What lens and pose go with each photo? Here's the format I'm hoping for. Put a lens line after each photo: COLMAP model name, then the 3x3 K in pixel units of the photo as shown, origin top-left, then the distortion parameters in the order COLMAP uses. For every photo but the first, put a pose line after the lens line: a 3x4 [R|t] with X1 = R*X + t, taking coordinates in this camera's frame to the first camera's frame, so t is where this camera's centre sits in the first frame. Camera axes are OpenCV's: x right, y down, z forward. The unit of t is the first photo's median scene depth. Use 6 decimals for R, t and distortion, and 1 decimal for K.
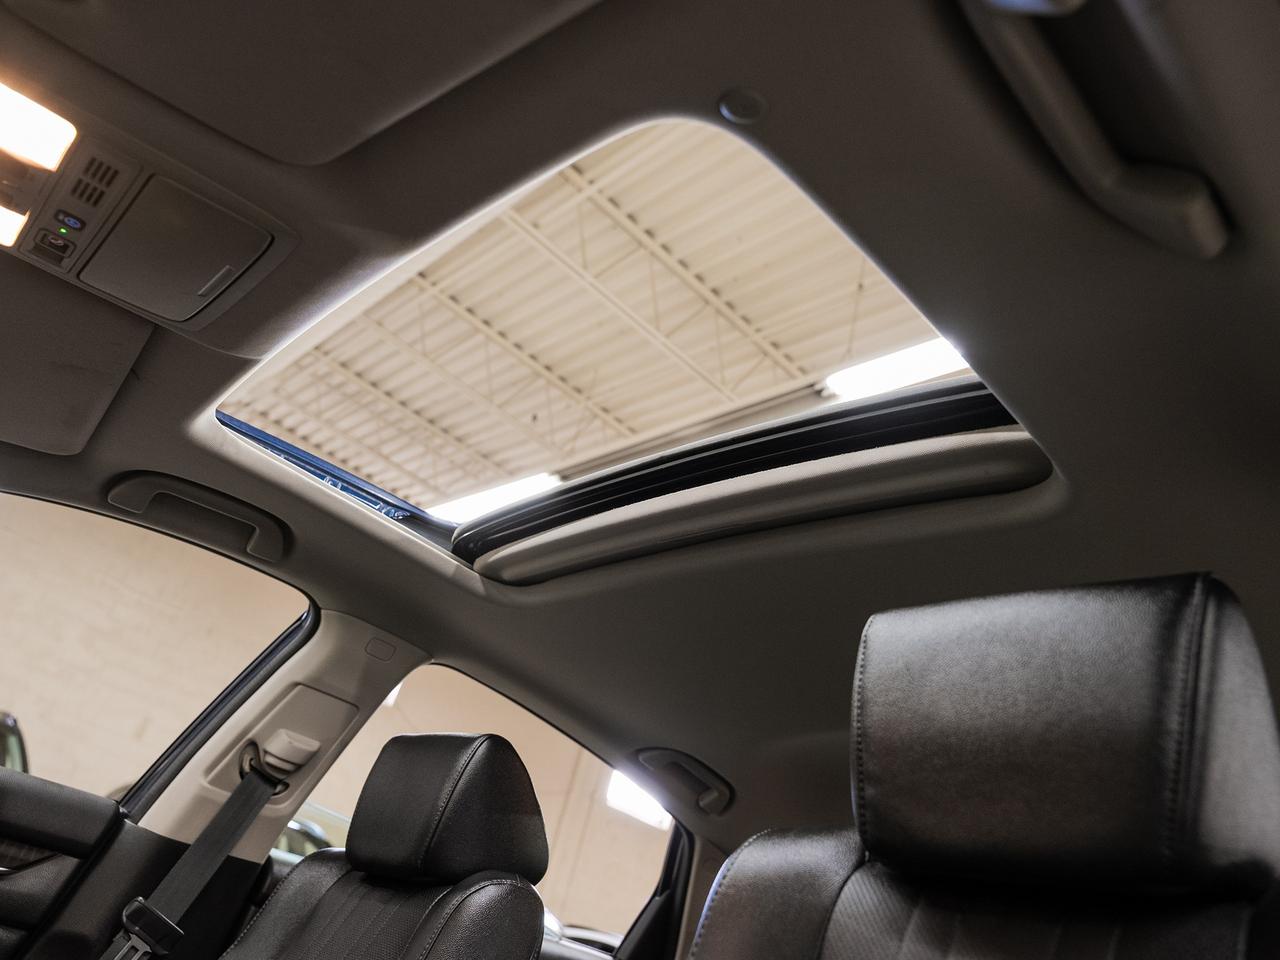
lens RADIAL K [[931.3, 0, 637.9], [0, 931.3, 480.1], [0, 0, 1]] dist [-0.024514, -0.002690]
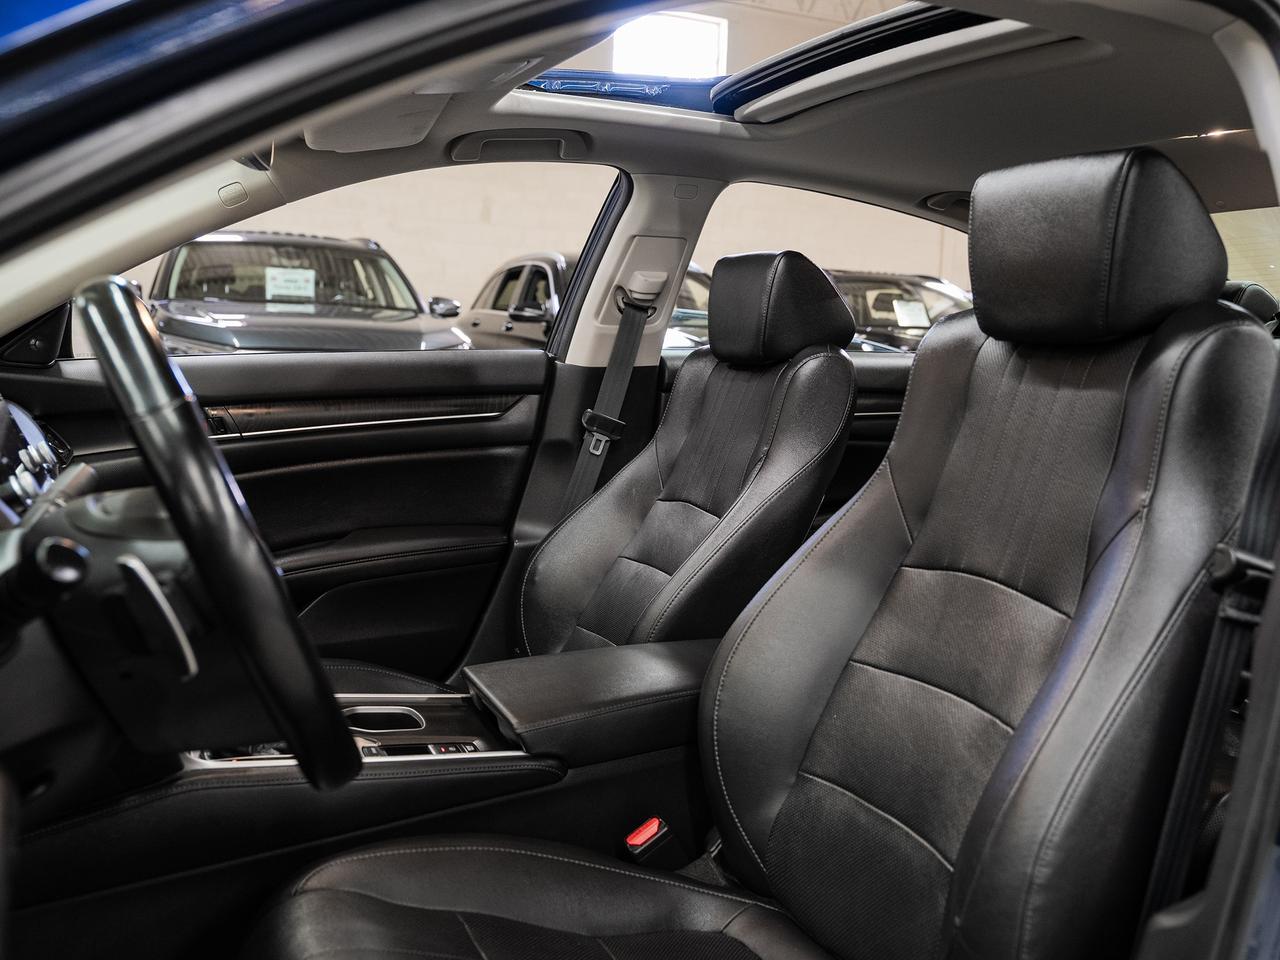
lens RADIAL K [[1011.7, 0, 640.4], [0, 1011.7, 480.1], [0, 0, 1]] dist [0.004474, 0.000696]
pose [[0.902623, -0.169389, -0.395700, 0.129006], [0.359574, 0.802055, 0.476879, -0.170783], [0.236595, -0.572725, 0.784862, -0.265981]]
